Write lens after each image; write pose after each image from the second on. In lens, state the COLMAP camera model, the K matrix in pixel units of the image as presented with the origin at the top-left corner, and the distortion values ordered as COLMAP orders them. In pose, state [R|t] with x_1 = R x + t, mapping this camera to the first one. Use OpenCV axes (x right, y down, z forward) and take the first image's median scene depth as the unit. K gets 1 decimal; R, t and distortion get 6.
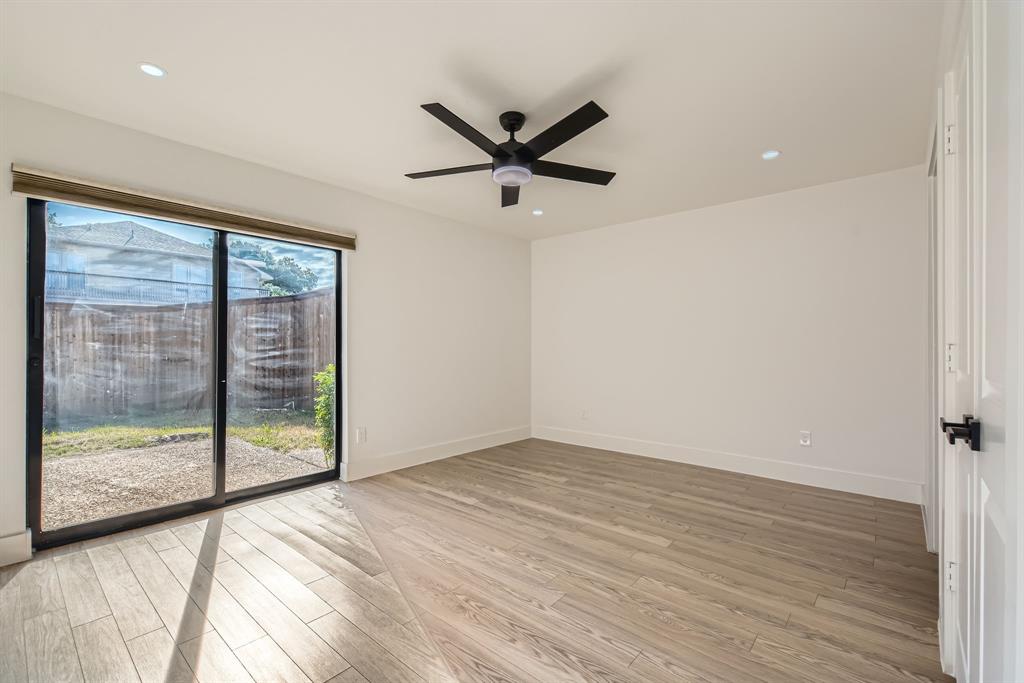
lens RADIAL K [[451.1, 0, 510.7], [0, 451.1, 344.6], [0, 0, 1]] dist [-0.005333, 0.000037]
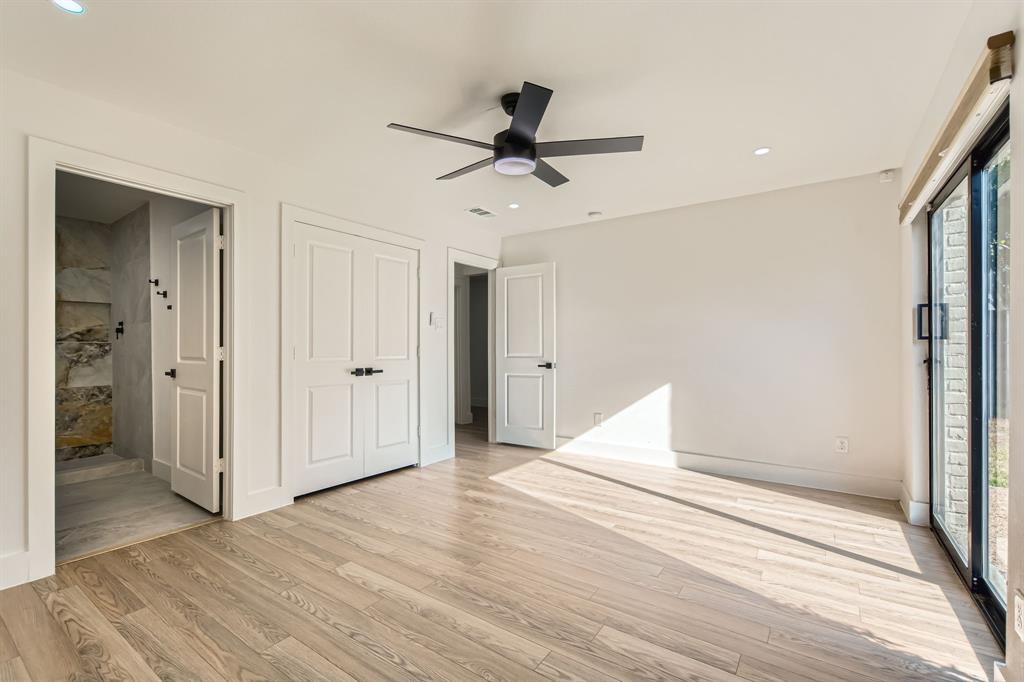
lens RADIAL K [[451.1, 0, 512.0], [0, 451.1, 344.9], [0, 0, 1]] dist [-0.005333, 0.000037]
pose [[-0.994169, 0.001150, -0.107829, 0.110025], [0.002066, 0.999963, -0.008390, 0.009148], [0.107816, -0.008564, -0.994134, 1.932462]]
